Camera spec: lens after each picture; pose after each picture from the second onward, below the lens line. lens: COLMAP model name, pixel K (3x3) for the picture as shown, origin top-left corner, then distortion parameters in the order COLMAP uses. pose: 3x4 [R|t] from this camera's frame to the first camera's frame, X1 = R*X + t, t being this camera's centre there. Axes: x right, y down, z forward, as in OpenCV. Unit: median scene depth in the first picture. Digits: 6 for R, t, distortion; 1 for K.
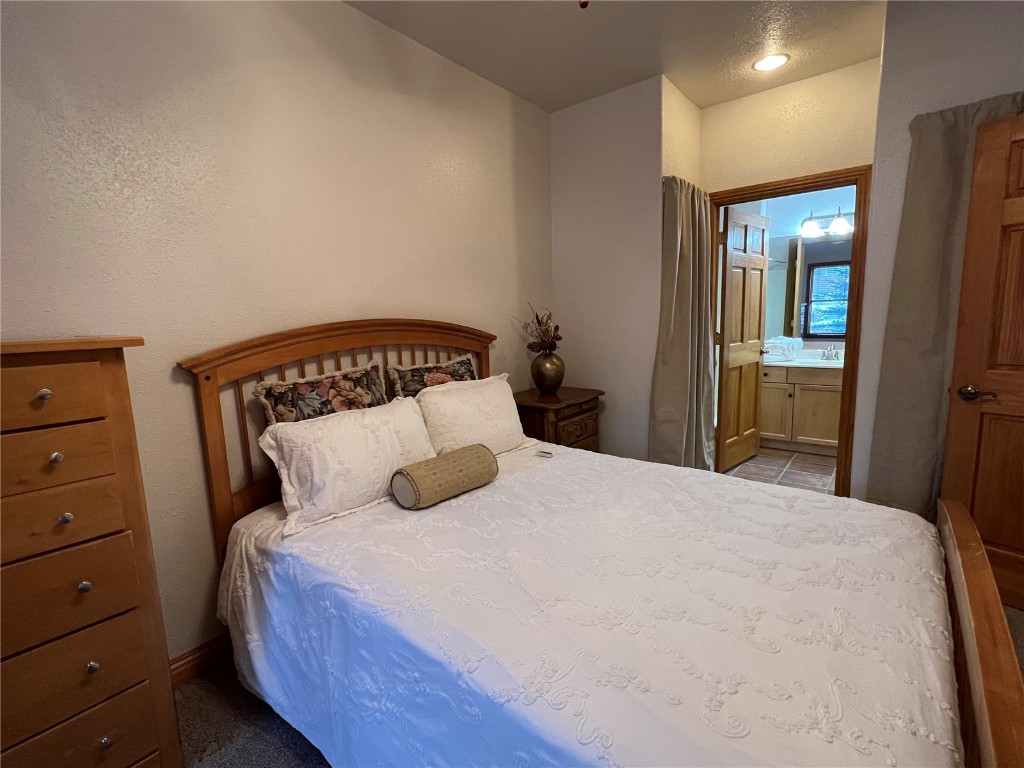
lens RADIAL K [[477.7, 0, 510.9], [0, 477.7, 380.2], [0, 0, 1]] dist [-0.000553, -0.000047]
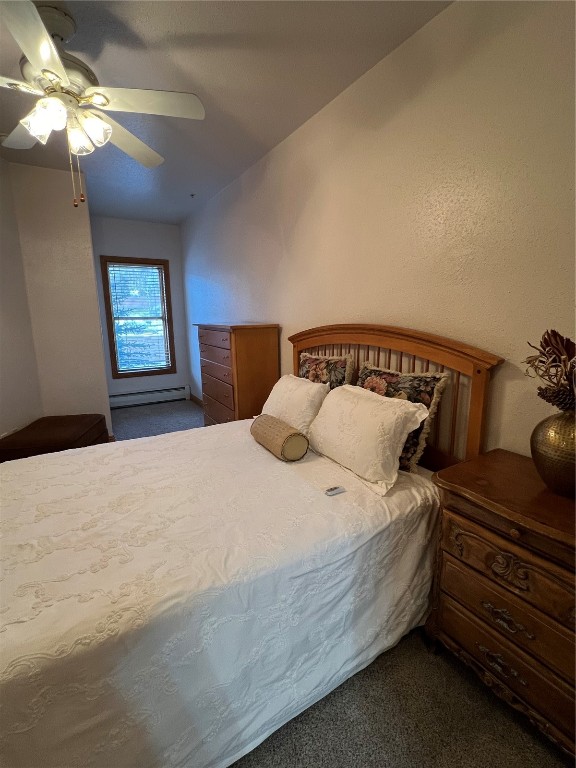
lens RADIAL K [[358.3, 0, 288.0], [0, 358.3, 384.0], [0, 0, 1]] dist [-0.000553, -0.000047]
pose [[-0.300794, 0.224731, -0.926833, 0.693663], [-0.127297, 0.953682, 0.272554, -0.211286], [0.945155, 0.199966, -0.258254, 1.104567]]
